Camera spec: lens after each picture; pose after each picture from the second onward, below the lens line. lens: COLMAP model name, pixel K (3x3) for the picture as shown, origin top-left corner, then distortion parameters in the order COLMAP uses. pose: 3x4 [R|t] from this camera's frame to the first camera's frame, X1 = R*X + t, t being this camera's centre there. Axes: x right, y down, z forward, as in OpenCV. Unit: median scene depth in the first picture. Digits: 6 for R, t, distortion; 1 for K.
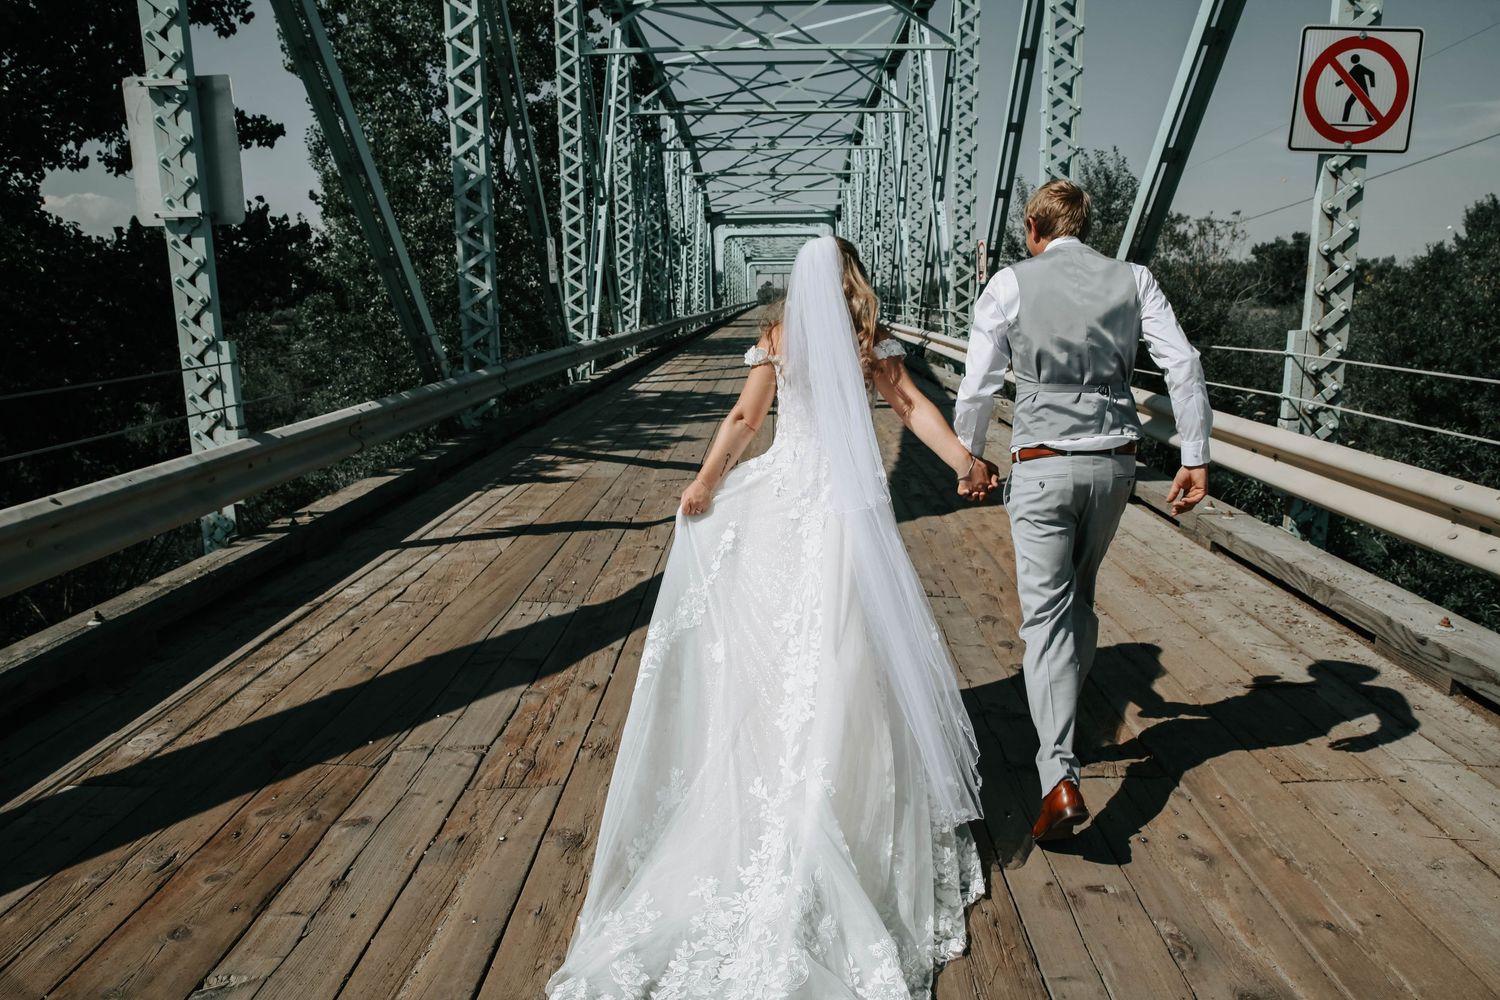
lens RADIAL K [[1009.9, 0, 750.0], [0, 1009.9, 500.0], [0, 0, 1]] dist [-0.112814, 0.084793]
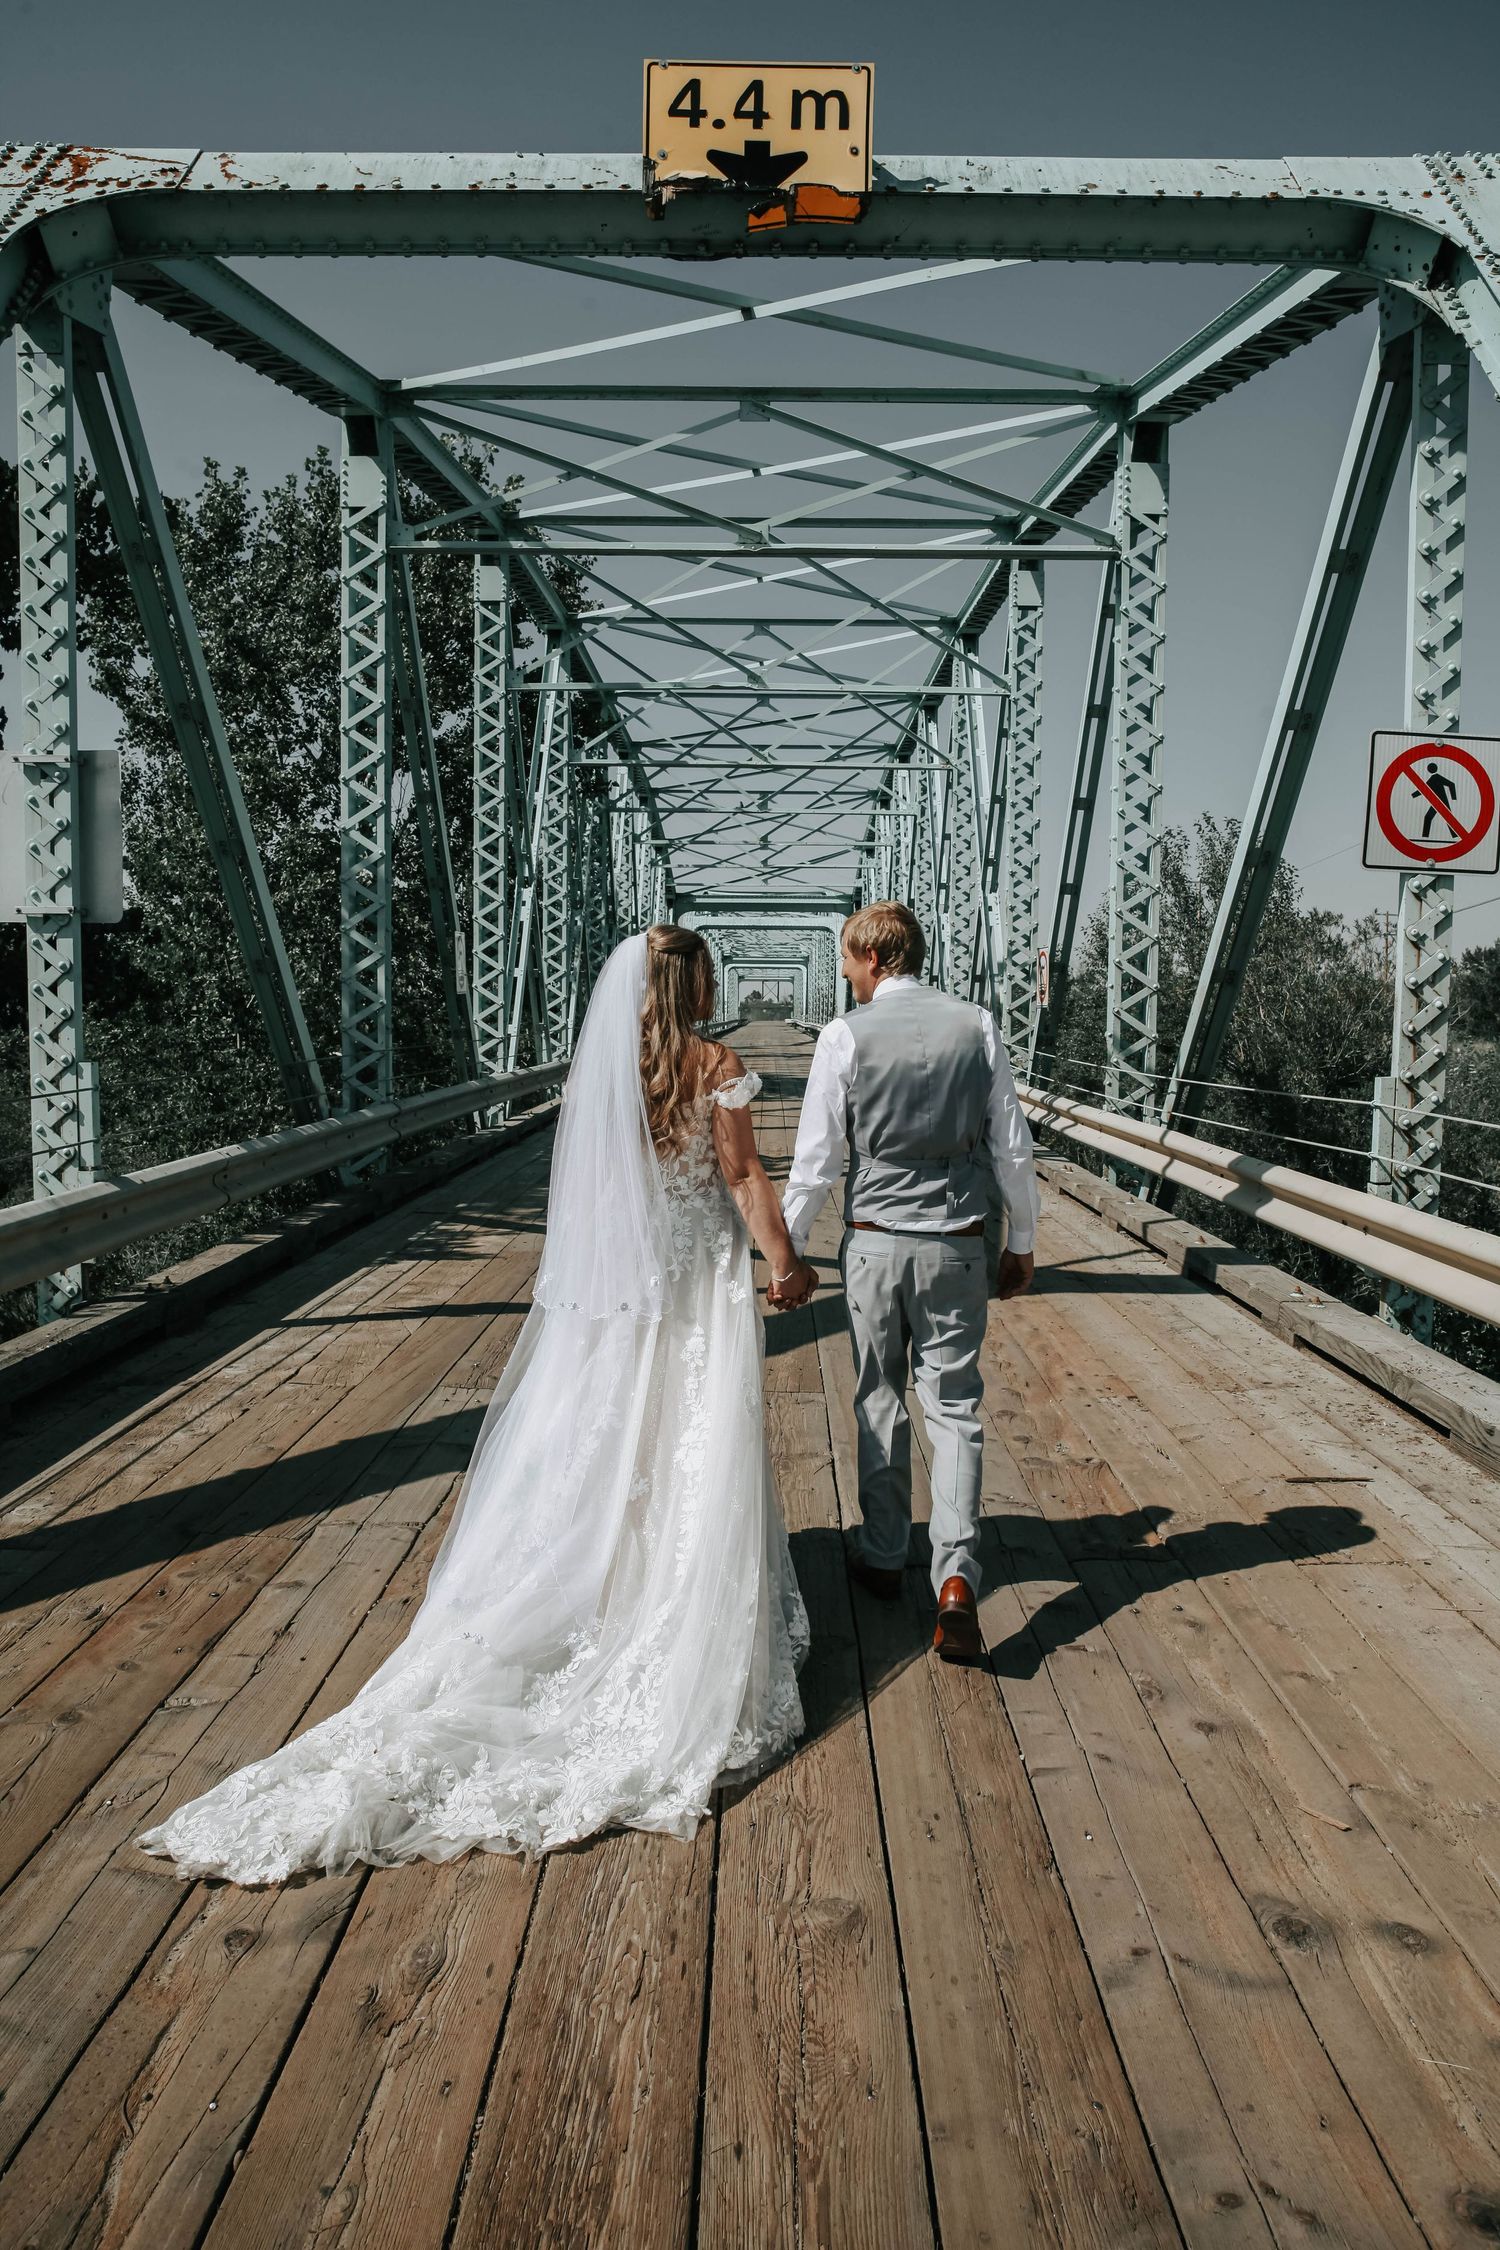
lens RADIAL K [[1514.8, 0, 750.0], [0, 1514.8, 1125.0], [0, 0, 1]] dist [-0.112814, 0.084793]
pose [[0.999661, 0.020707, 0.015762, -0.000068], [-0.018564, 0.991893, -0.125709, 0.019127], [-0.018237, 0.125374, 0.991942, -0.125171]]
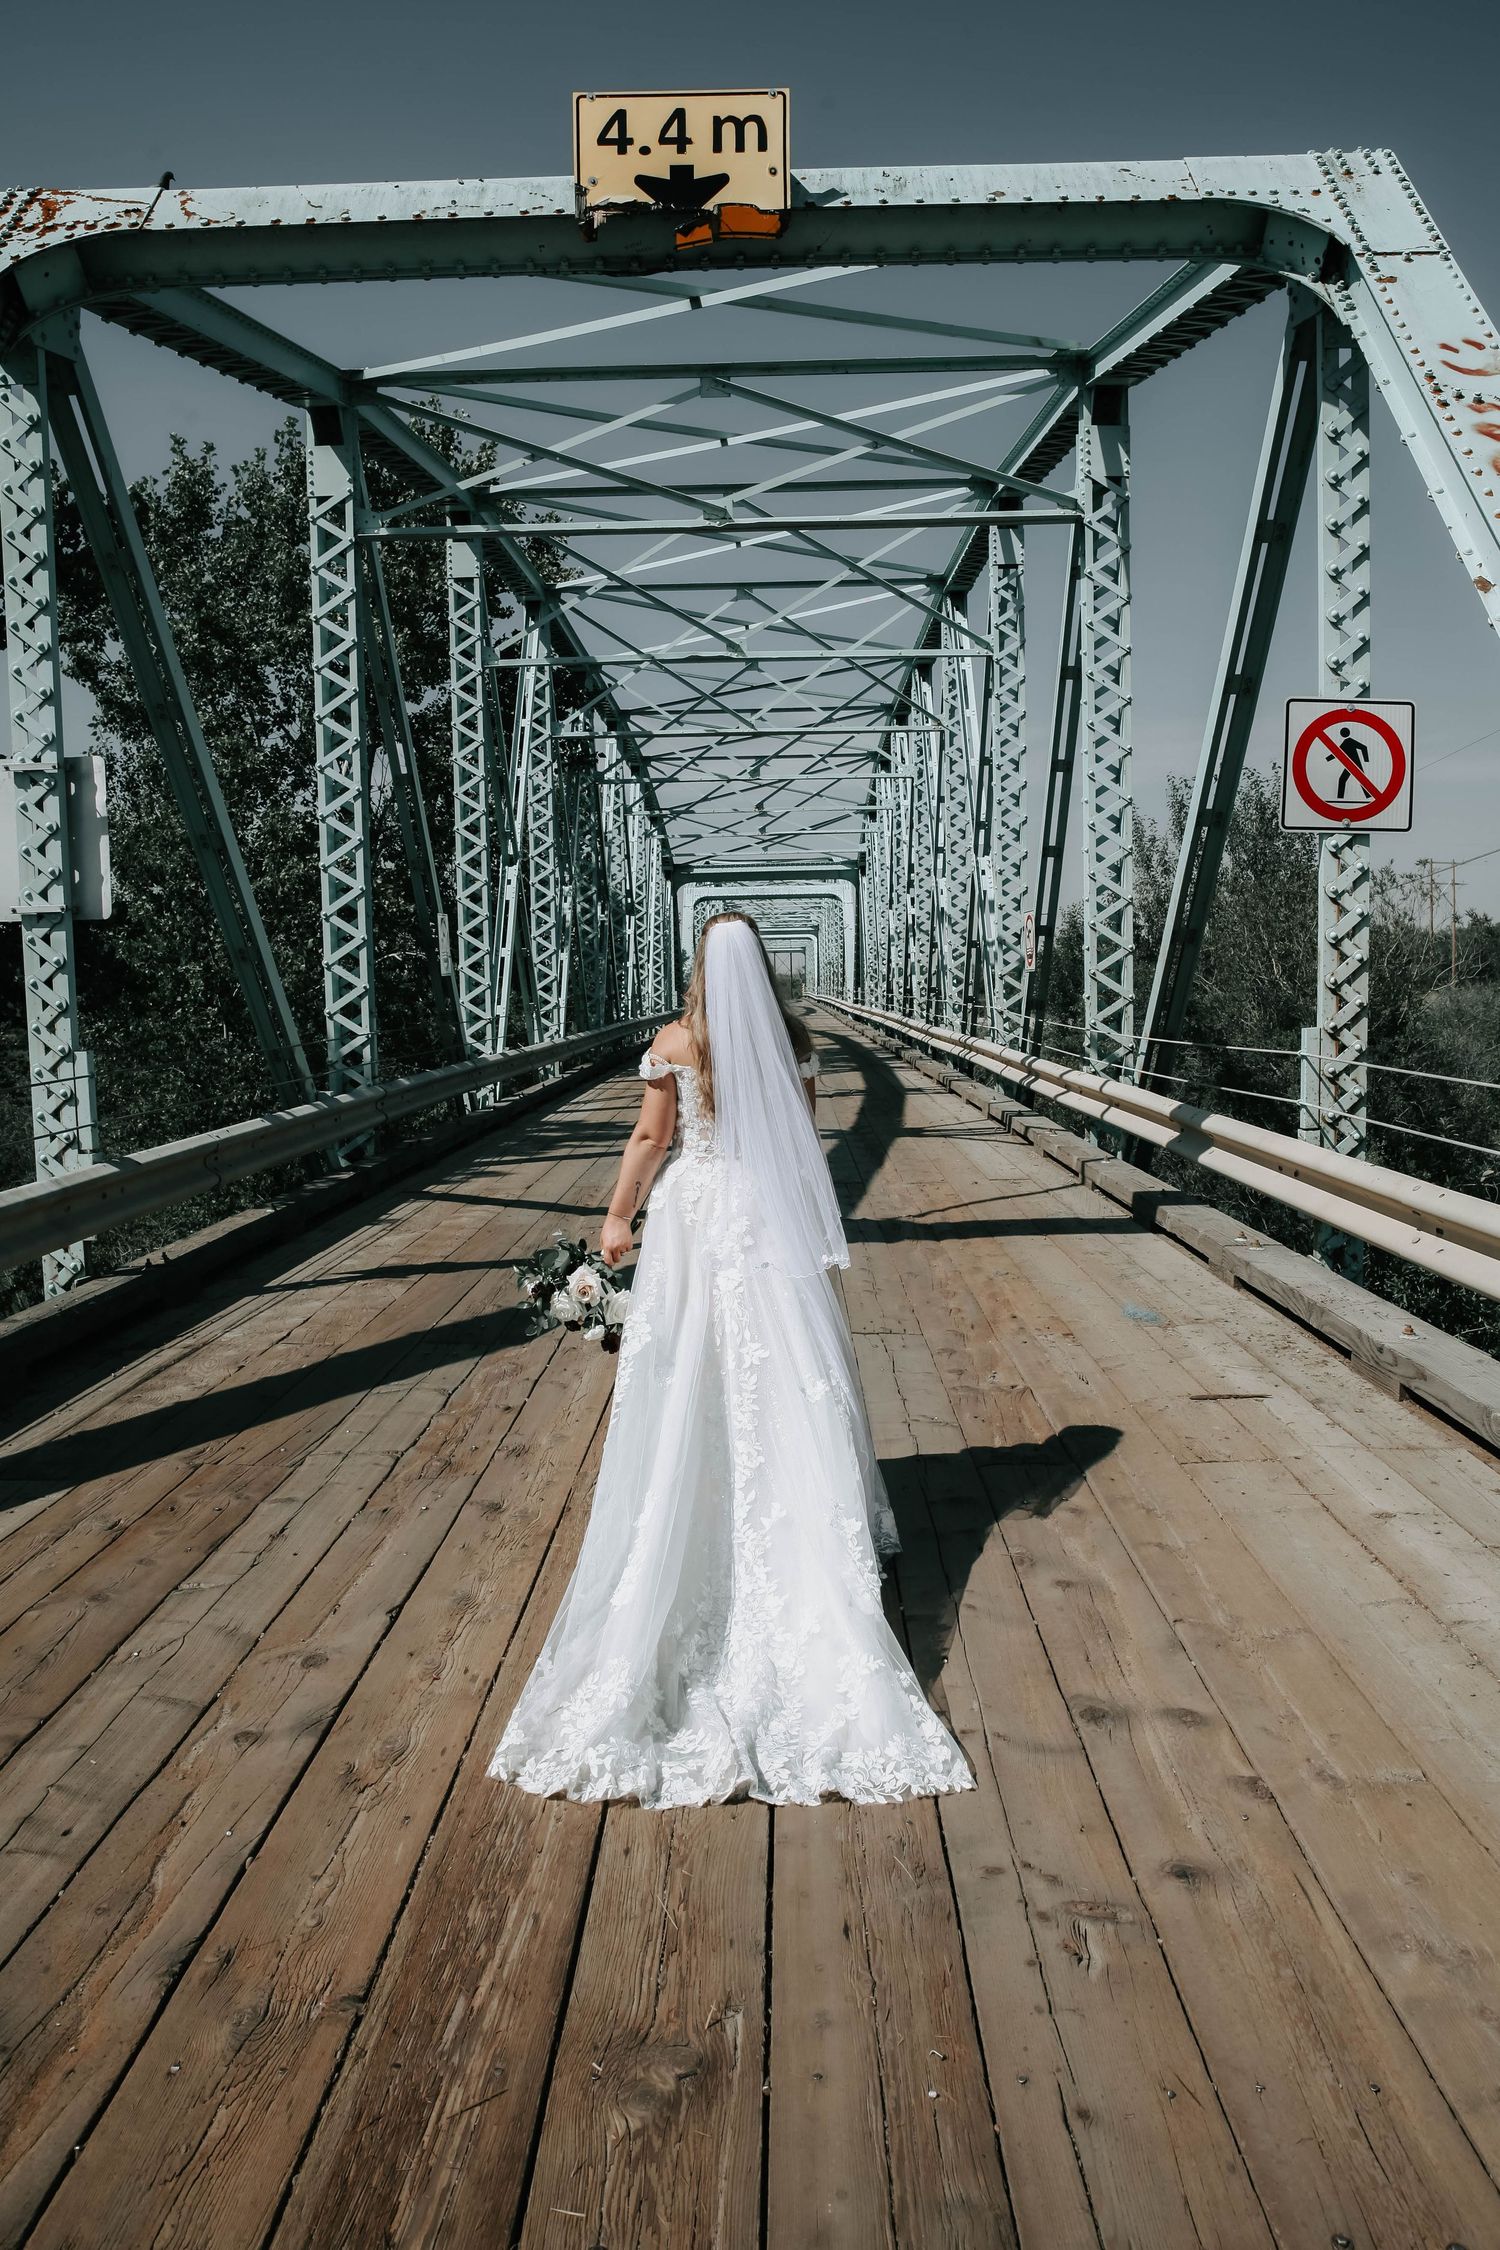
lens RADIAL K [[1596.0, 0, 750.0], [0, 1596.0, 1125.0], [0, 0, 1]] dist [-0.115915, 0.086515]
pose [[0.999941, -0.009153, 0.005885, 0.025711], [0.009760, 0.993532, -0.113135, 0.035399], [-0.004811, 0.113185, 0.993562, -0.201237]]
